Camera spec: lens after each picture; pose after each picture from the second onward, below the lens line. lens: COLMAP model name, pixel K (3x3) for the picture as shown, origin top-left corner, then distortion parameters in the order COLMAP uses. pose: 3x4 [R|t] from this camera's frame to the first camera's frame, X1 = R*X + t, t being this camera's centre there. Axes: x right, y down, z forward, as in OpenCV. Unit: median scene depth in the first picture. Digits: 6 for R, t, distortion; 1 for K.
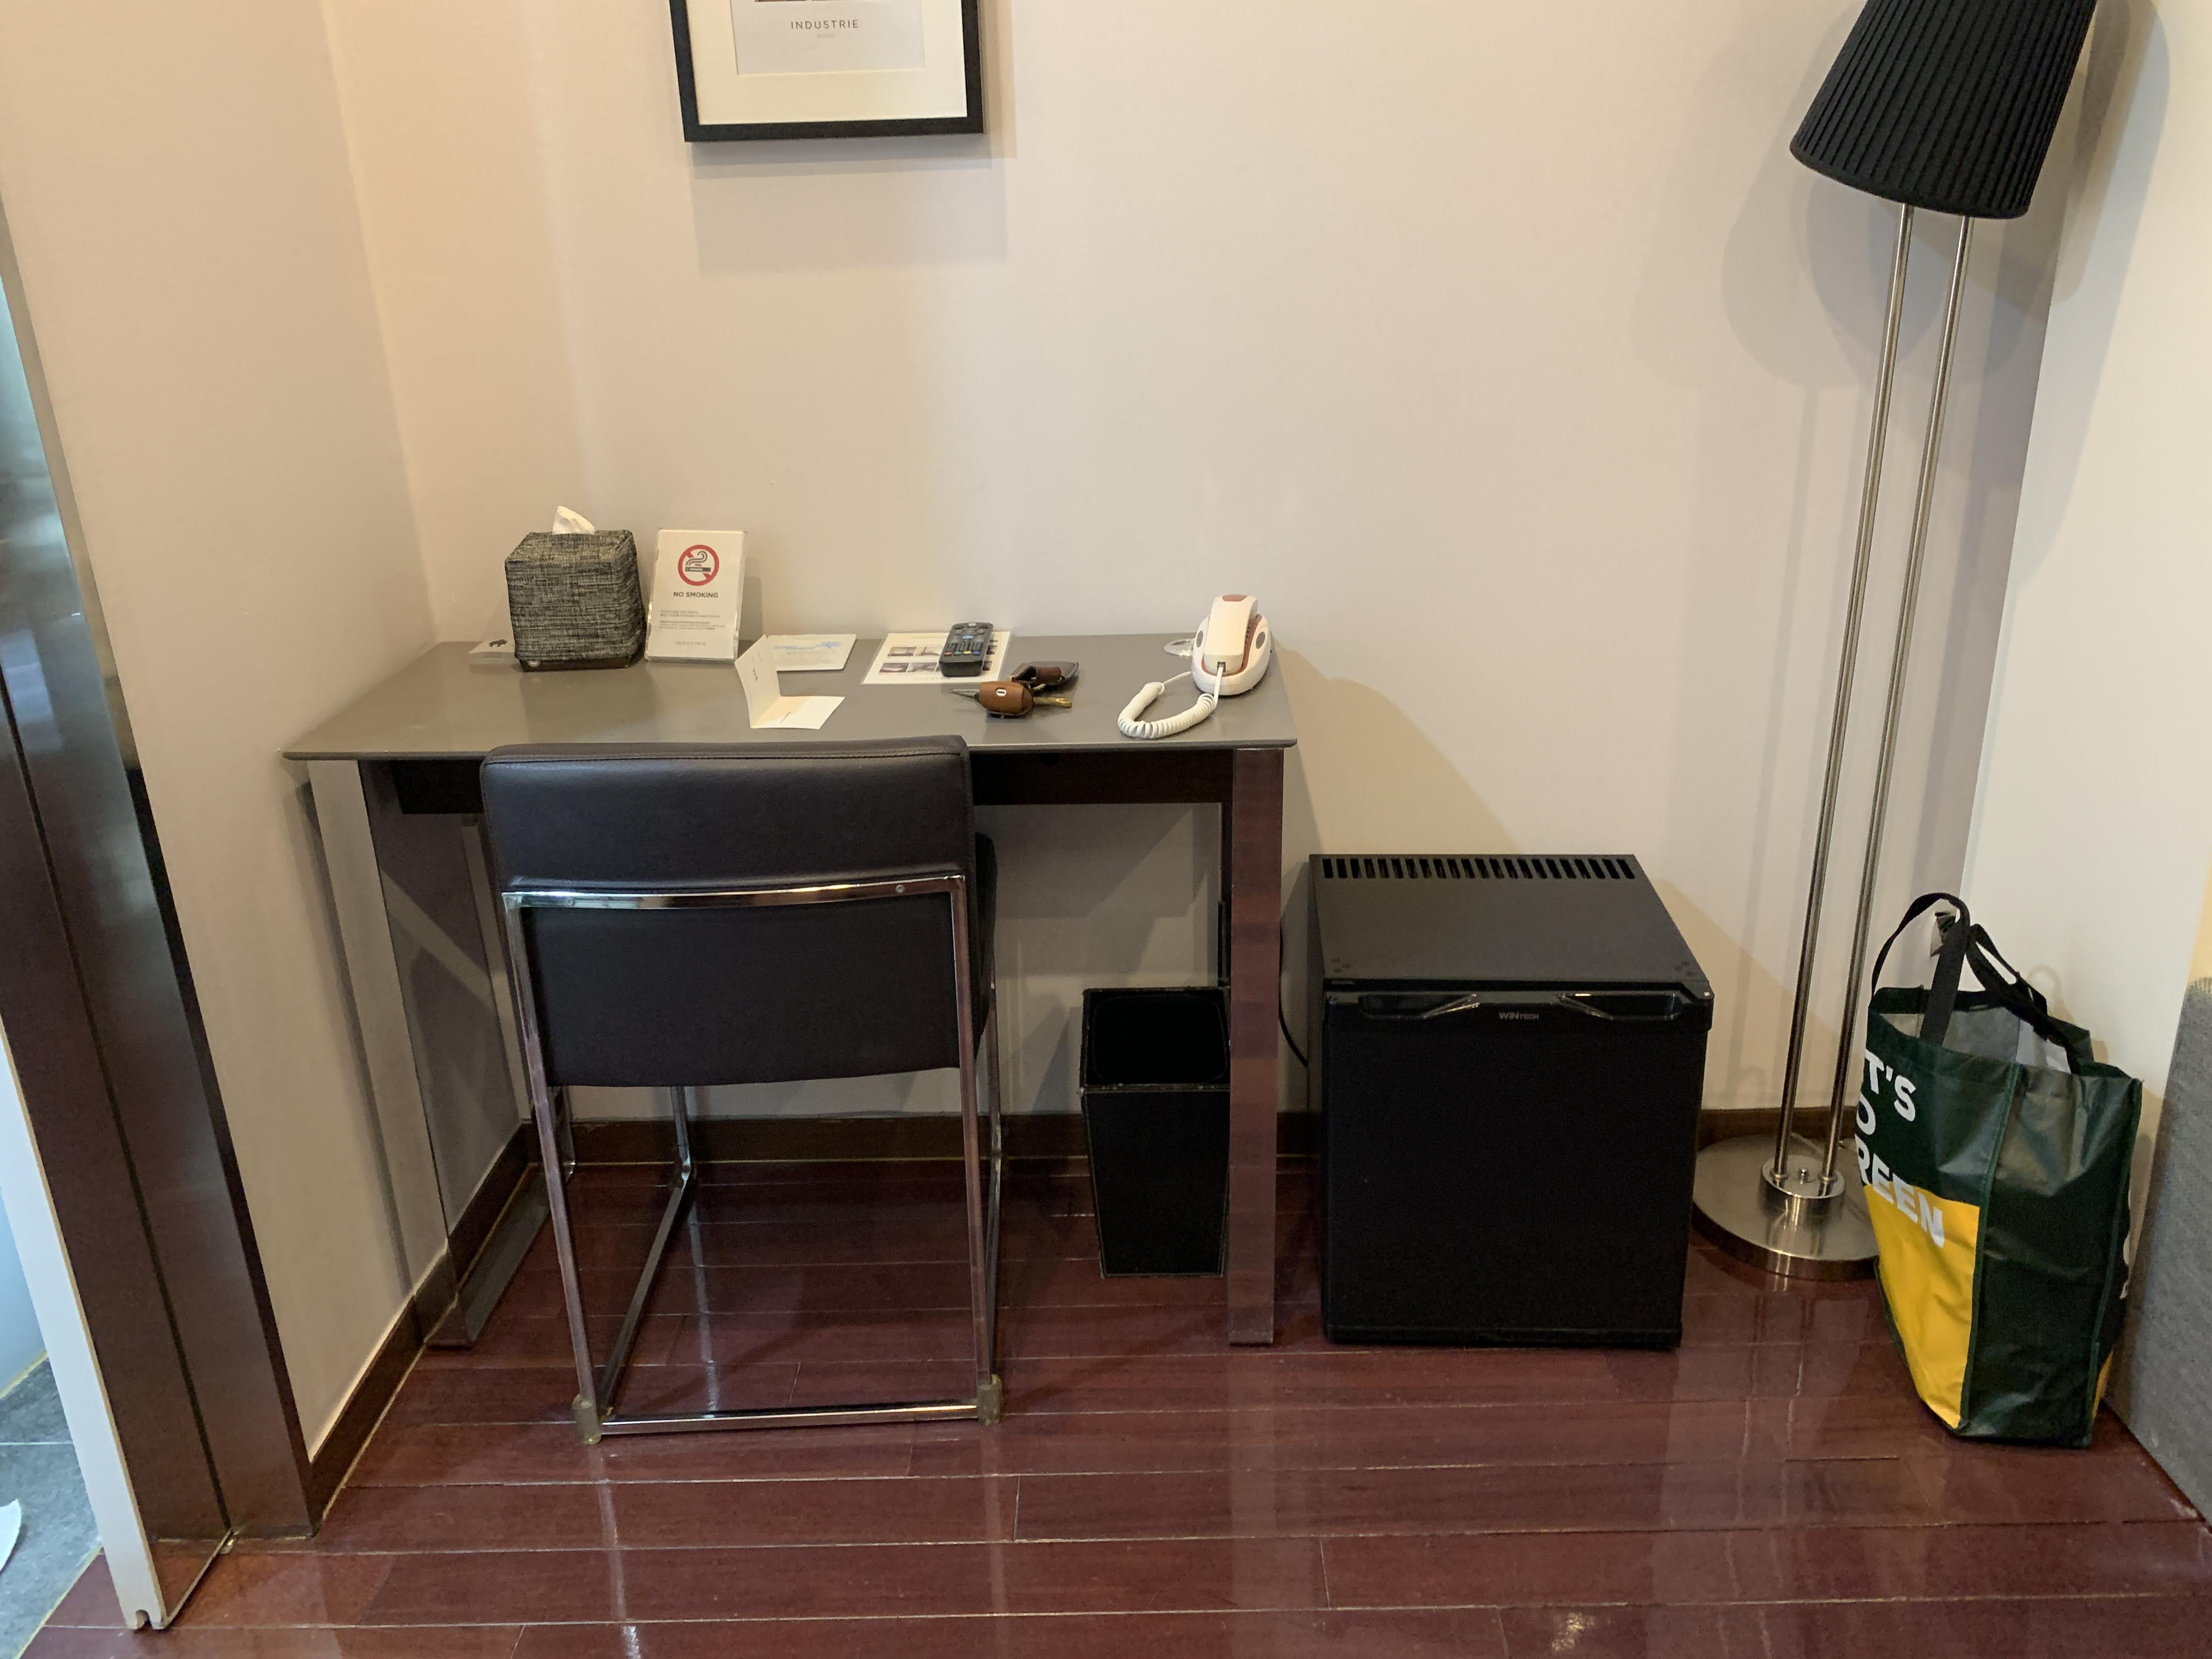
lens RADIAL K [[1668.2, 0, 1142.6], [0, 1668.2, 814.6], [0, 0, 1]] dist [0.079690, -0.077454]
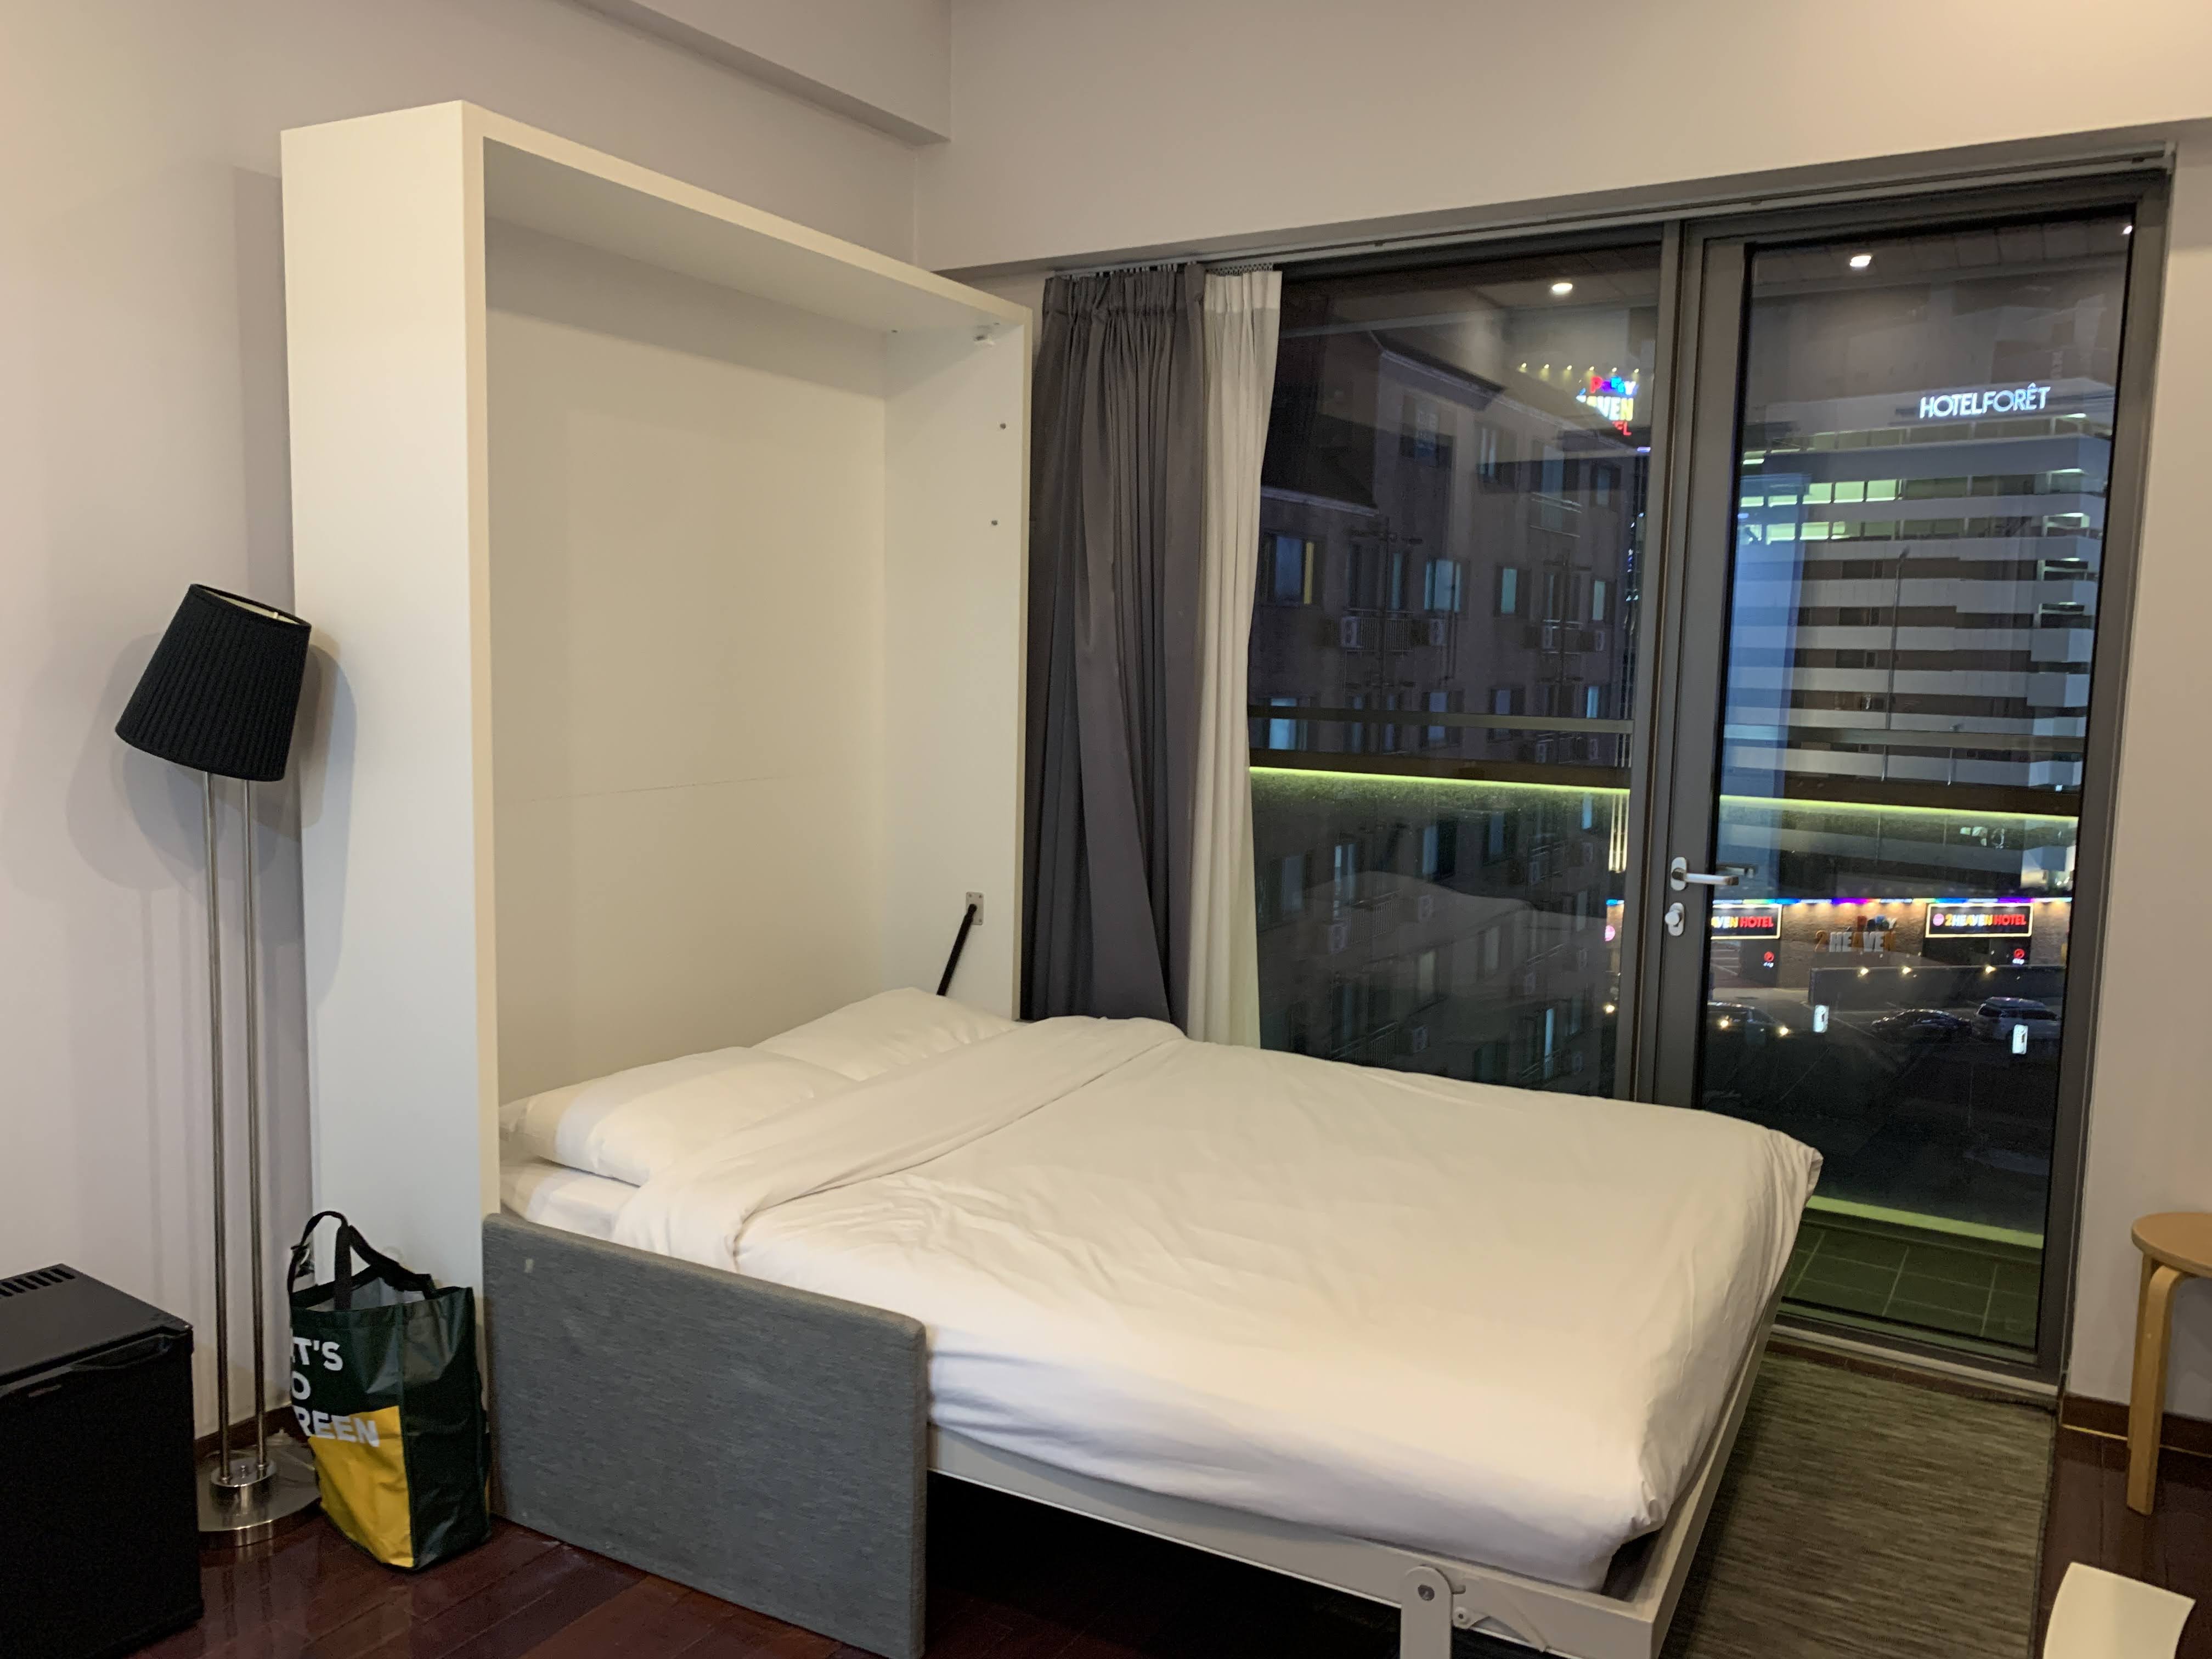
lens RADIAL K [[1699.6, 0, 1106.0], [0, 1699.6, 829.5], [0, 0, 1]] dist [0.030910, -0.014309]
pose [[0.503392, -0.052017, 0.862491, -0.450329], [0.267365, 0.958575, -0.098236, 0.055474], [-0.821652, 0.280051, 0.496446, -0.392731]]
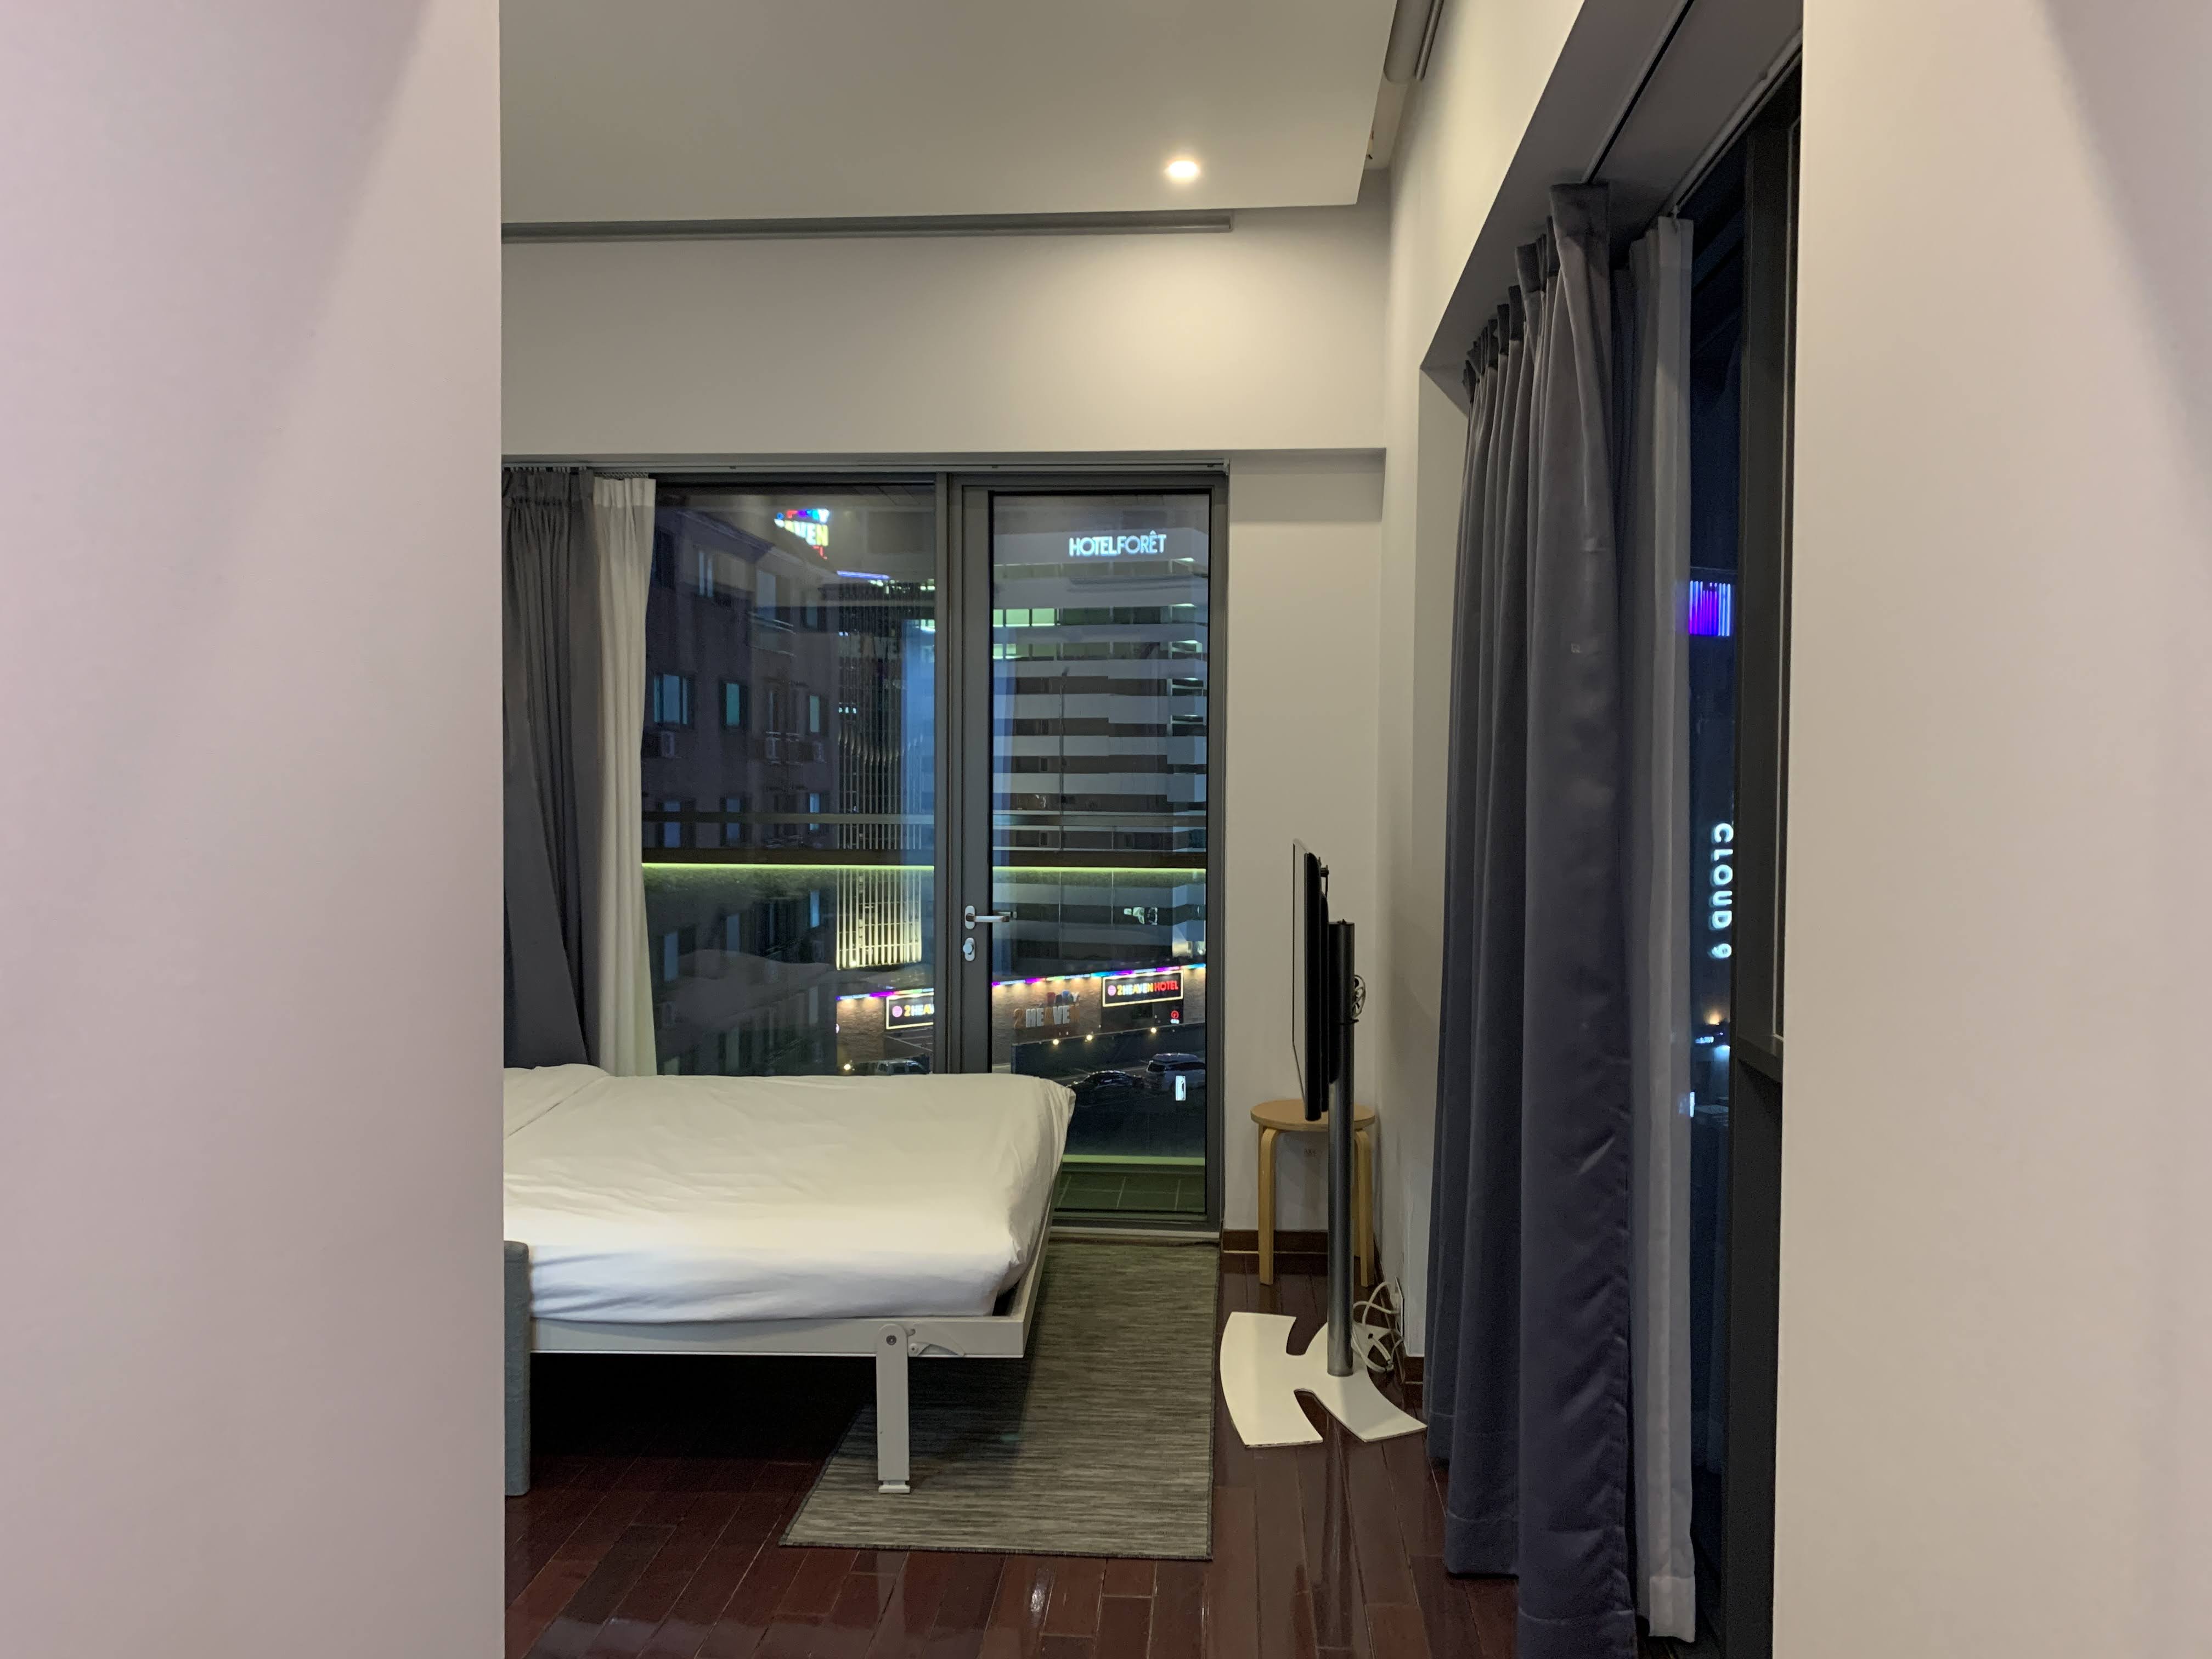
lens RADIAL K [[1683.2, 0, 1110.9], [0, 1683.2, 812.8], [0, 0, 1]] dist [0.132849, -0.001965]
pose [[0.068717, 0.003068, 0.997631, -1.277604], [0.342482, 0.939151, -0.026479, 0.081176], [-0.937008, 0.343491, 0.063485, -0.399885]]
